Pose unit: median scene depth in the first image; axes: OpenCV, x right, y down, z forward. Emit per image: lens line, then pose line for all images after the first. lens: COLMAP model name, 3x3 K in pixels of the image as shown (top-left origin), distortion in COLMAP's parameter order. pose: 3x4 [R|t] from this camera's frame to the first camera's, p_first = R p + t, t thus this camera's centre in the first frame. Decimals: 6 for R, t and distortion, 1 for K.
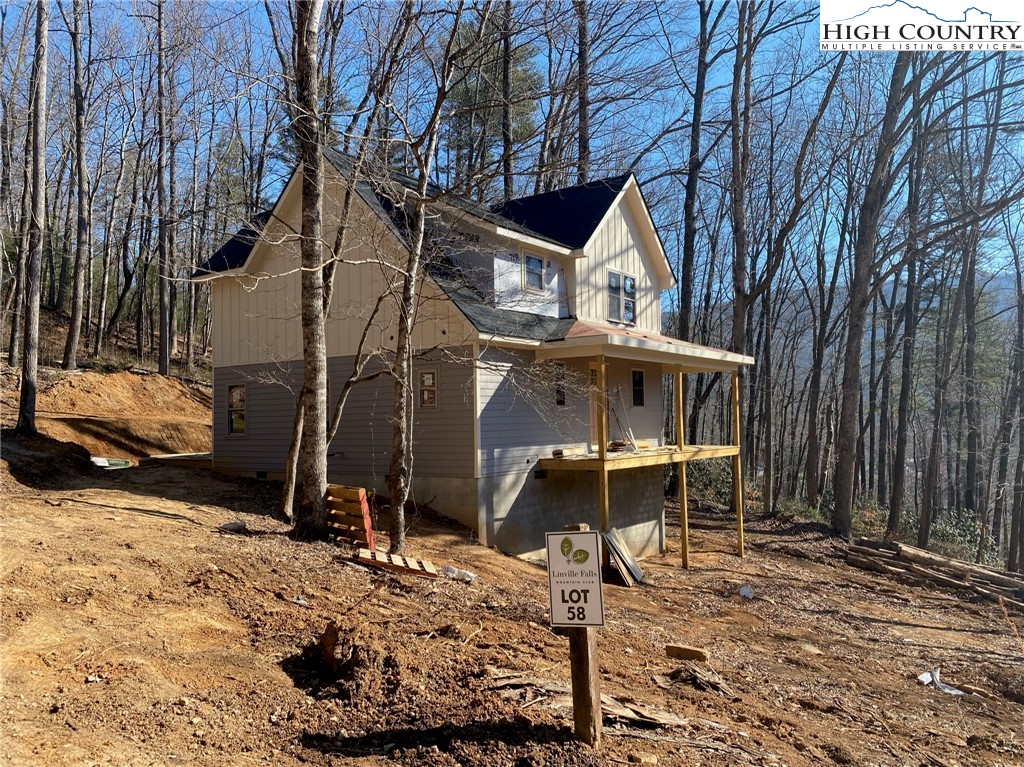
lens RADIAL K [[778.7, 0, 512.0], [0, 778.7, 383.5], [0, 0, 1]] dist [0.006622, 0.001995]
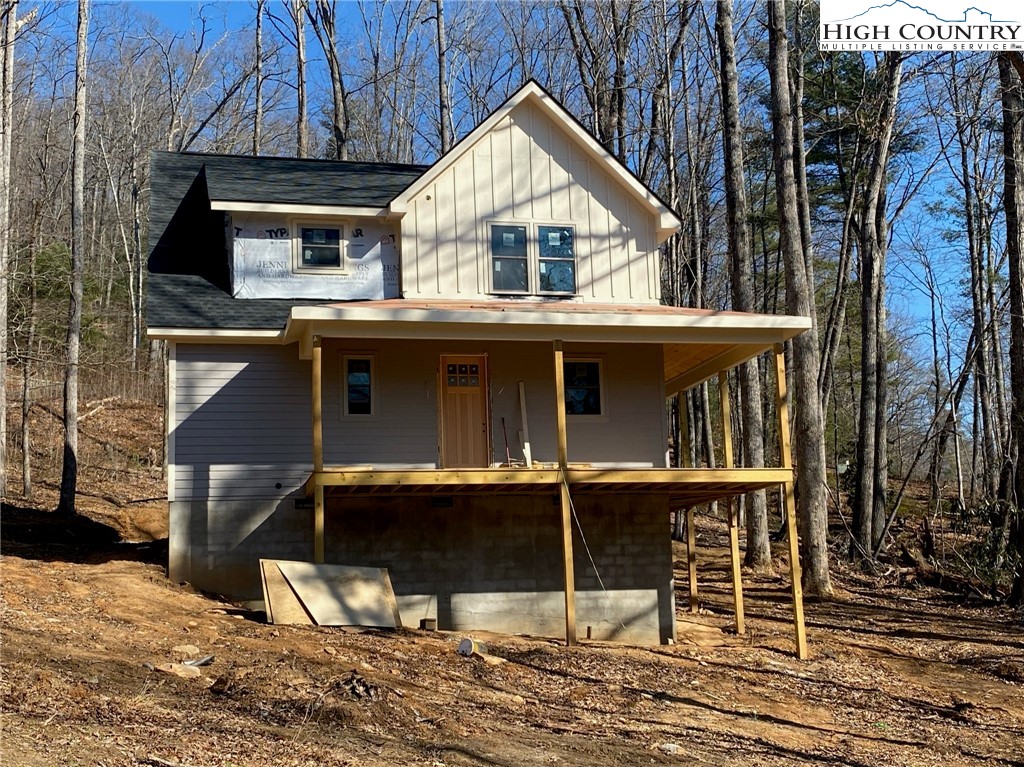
lens RADIAL K [[1371.5, 0, 512.0], [0, 1371.5, 383.5], [0, 0, 1]] dist [0.015271, 0.006678]
pose [[0.758979, -0.124666, -0.639069, 0.905233], [0.052917, 0.990063, -0.130289, 0.158914], [0.648961, 0.065069, 0.758034, 0.081827]]
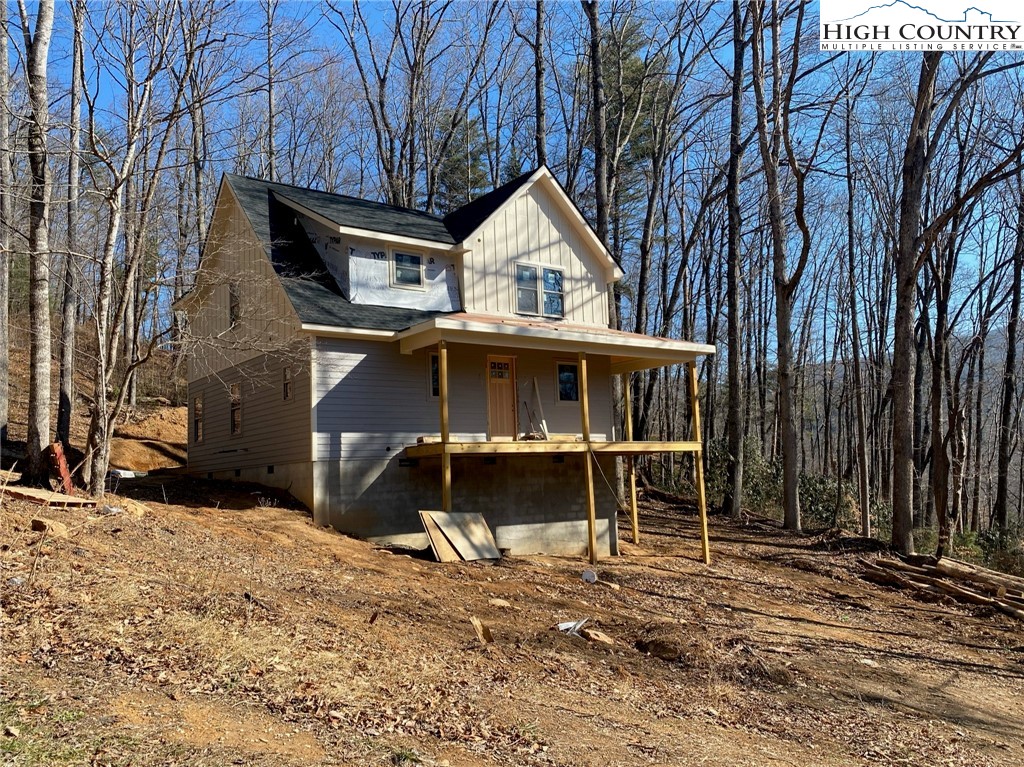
lens RADIAL K [[837.4, 0, 510.5], [0, 837.4, 389.9], [0, 0, 1]] dist [0.010269, 0.002213]
pose [[0.953529, -0.052202, -0.296743, 0.422412], [0.036236, 0.997597, -0.059057, 0.078358], [0.299113, 0.045560, 0.953129, -0.015302]]
